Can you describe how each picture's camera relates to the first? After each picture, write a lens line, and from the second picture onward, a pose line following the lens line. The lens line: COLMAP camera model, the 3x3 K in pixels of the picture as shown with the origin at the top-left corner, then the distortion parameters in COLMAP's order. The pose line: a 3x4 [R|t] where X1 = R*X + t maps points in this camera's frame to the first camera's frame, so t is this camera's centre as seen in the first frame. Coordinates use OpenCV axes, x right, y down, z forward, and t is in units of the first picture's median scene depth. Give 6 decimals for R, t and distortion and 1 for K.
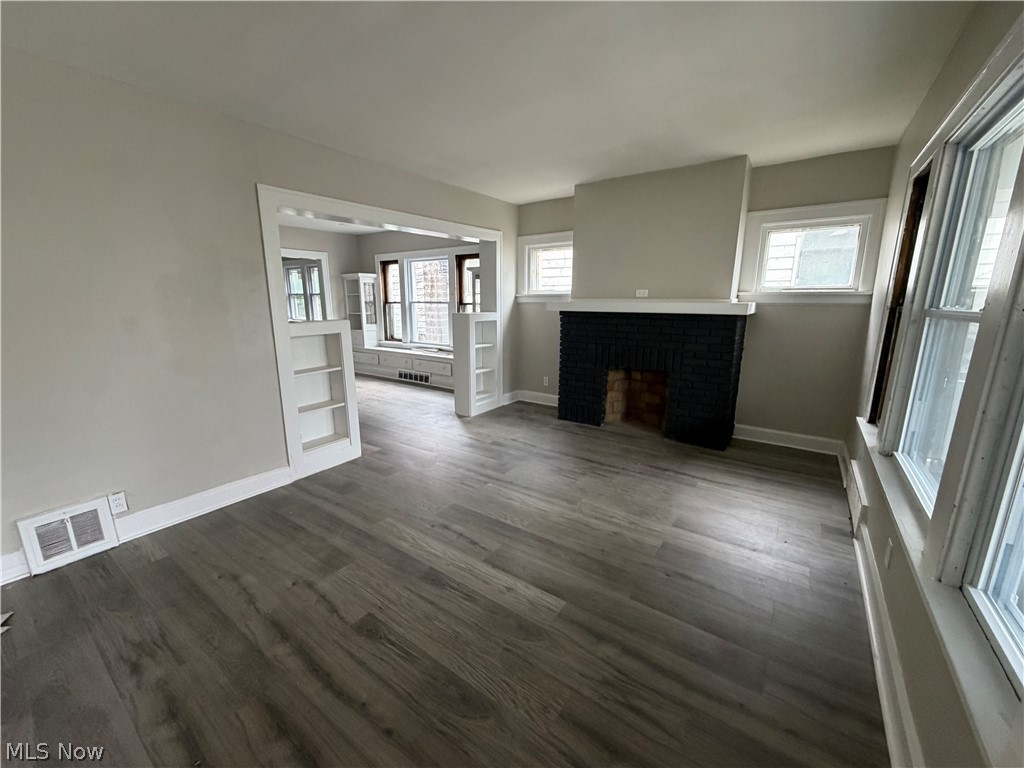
lens RADIAL K [[406.4, 0, 509.6], [0, 406.4, 386.8], [0, 0, 1]] dist [0.000673, 0.000123]
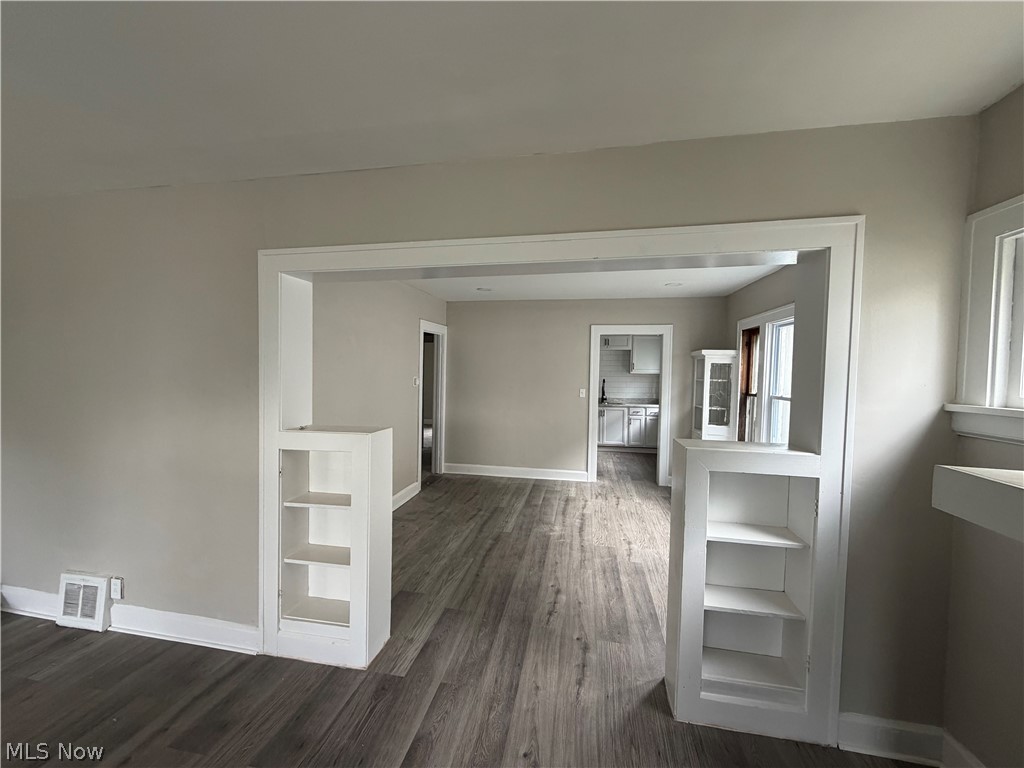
lens RADIAL K [[406.4, 0, 509.6], [0, 406.4, 386.8], [0, 0, 1]] dist [0.000673, 0.000123]
pose [[0.422607, 0.044862, -0.905202, 0.165093], [-0.209211, 0.976629, -0.049271, -0.173388], [0.881836, 0.210200, 0.422116, 0.645298]]
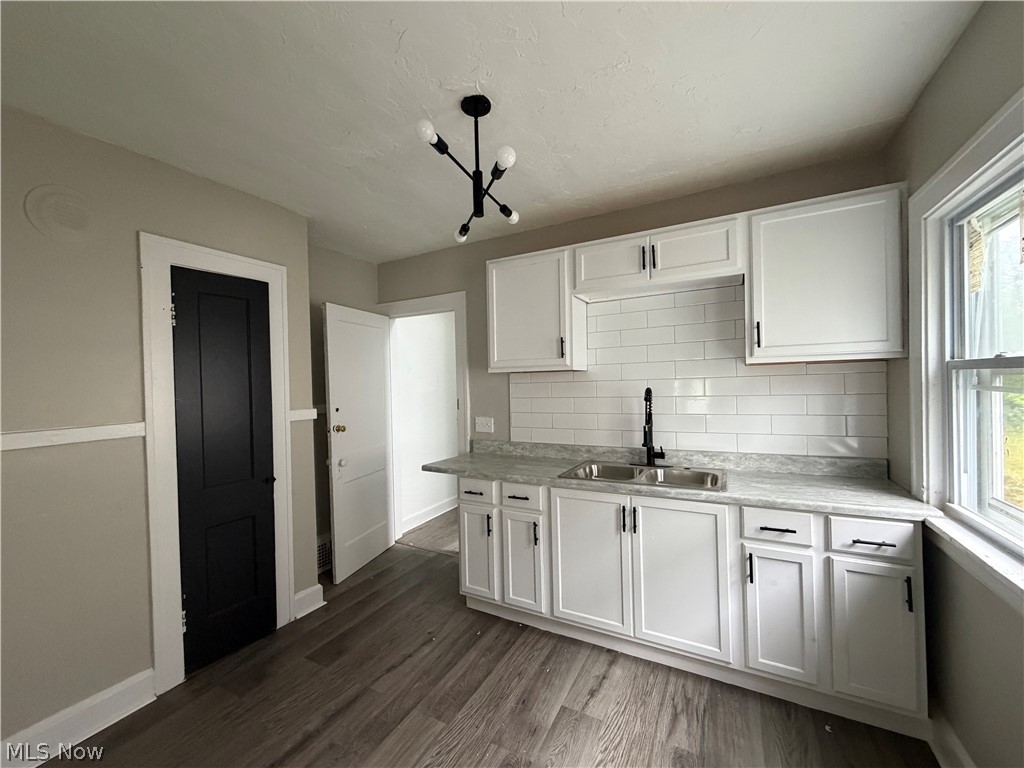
lens RADIAL K [[406.4, 0, 509.6], [0, 406.4, 386.8], [0, 0, 1]] dist [0.000673, 0.000123]
pose [[0.127418, 0.008037, -0.991816, -0.718932], [-0.188816, 0.981877, -0.016301, -0.328967], [0.973711, 0.189348, 0.126627, 1.460030]]
